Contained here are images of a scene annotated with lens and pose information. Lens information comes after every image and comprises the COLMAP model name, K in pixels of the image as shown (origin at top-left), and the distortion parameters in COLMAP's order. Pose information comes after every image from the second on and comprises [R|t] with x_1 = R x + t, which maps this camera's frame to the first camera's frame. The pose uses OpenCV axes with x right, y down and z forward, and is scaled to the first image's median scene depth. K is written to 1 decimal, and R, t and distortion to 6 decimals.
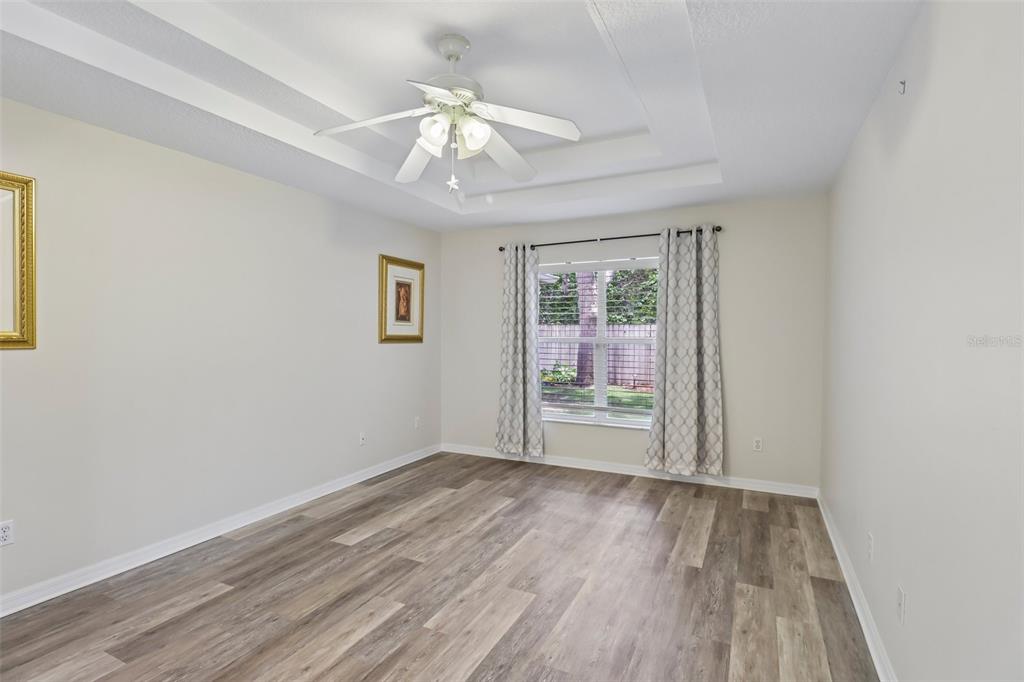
lens RADIAL K [[479.8, 0, 508.8], [0, 479.8, 336.7], [0, 0, 1]] dist [0.003456, -0.003369]
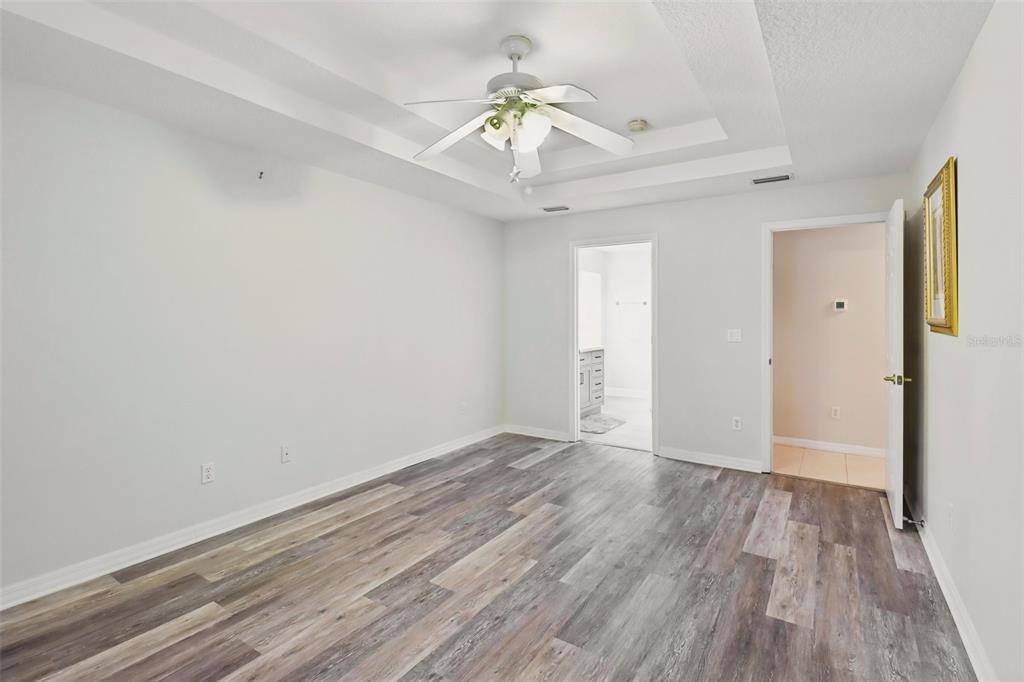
lens RADIAL K [[479.8, 0, 521.3], [0, 479.8, 310.3], [0, 0, 1]] dist [0.003456, -0.003369]
pose [[-0.995023, -0.003790, 0.099572, -0.223911], [-0.003910, 0.999992, -0.001016, -0.020382], [-0.099567, -0.001400, -0.995030, 1.937279]]
